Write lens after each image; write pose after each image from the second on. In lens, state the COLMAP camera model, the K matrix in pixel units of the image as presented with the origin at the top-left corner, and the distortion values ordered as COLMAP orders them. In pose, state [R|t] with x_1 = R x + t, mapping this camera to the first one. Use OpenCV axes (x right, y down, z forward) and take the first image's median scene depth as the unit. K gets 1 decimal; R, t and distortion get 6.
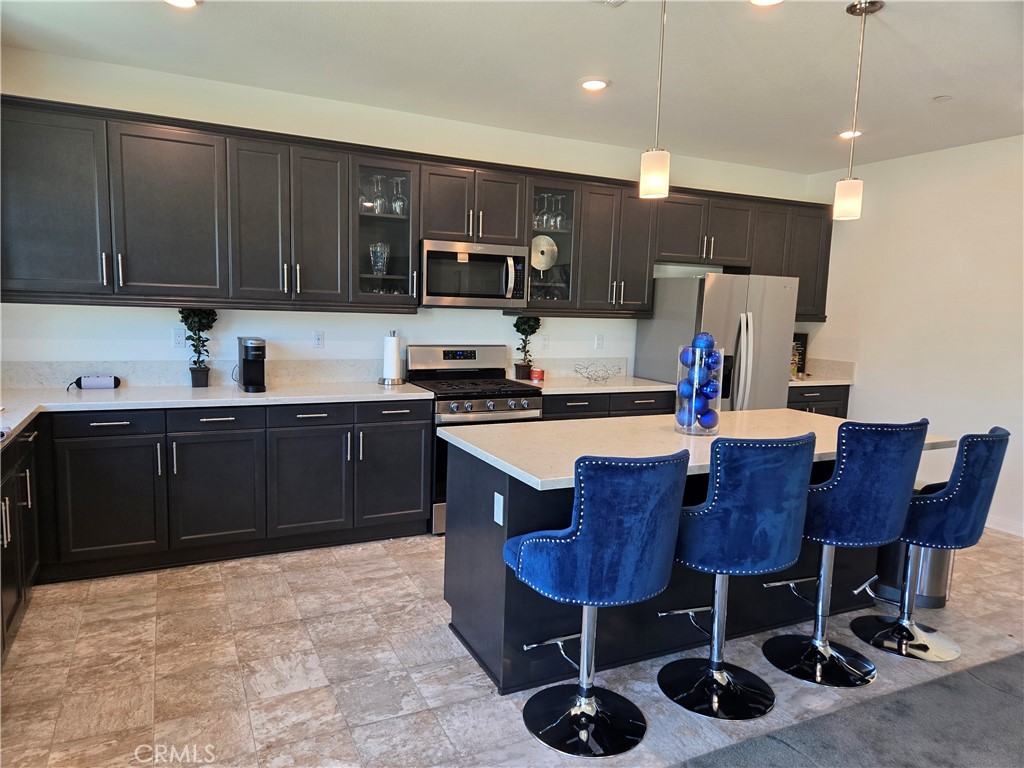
lens RADIAL K [[694.3, 0, 504.1], [0, 694.3, 384.5], [0, 0, 1]] dist [0.047907, -0.006691]
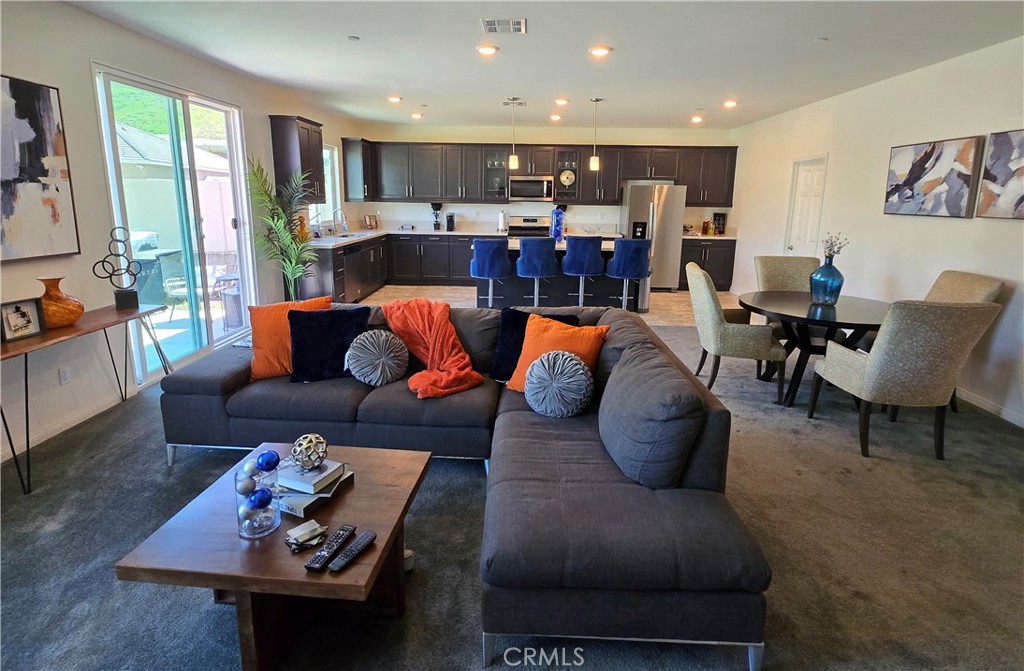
lens RADIAL K [[491.1, 0, 522.7], [0, 491.1, 287.7], [0, 0, 1]] dist [0.005224, -0.001218]
pose [[0.894679, 0.064614, -0.442012, 0.827674], [-0.040374, 0.997130, 0.064041, 0.100651], [0.444881, -0.039450, 0.894720, -0.707632]]
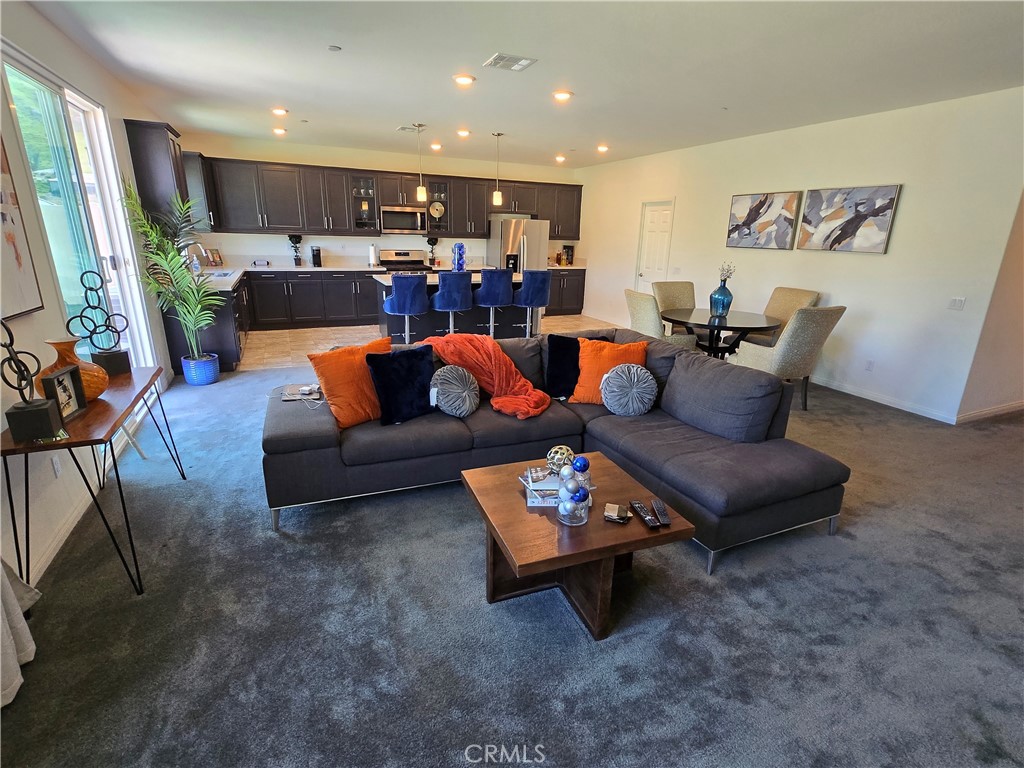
lens RADIAL K [[488.2, 0, 517.6], [0, 488.2, 383.5], [0, 0, 1]] dist [0.004416, -0.001002]
pose [[0.999724, 0.001475, -0.023457, 0.446708], [0.002829, 0.983222, 0.182389, 0.108567], [0.023332, -0.182405, 0.982947, -0.894002]]
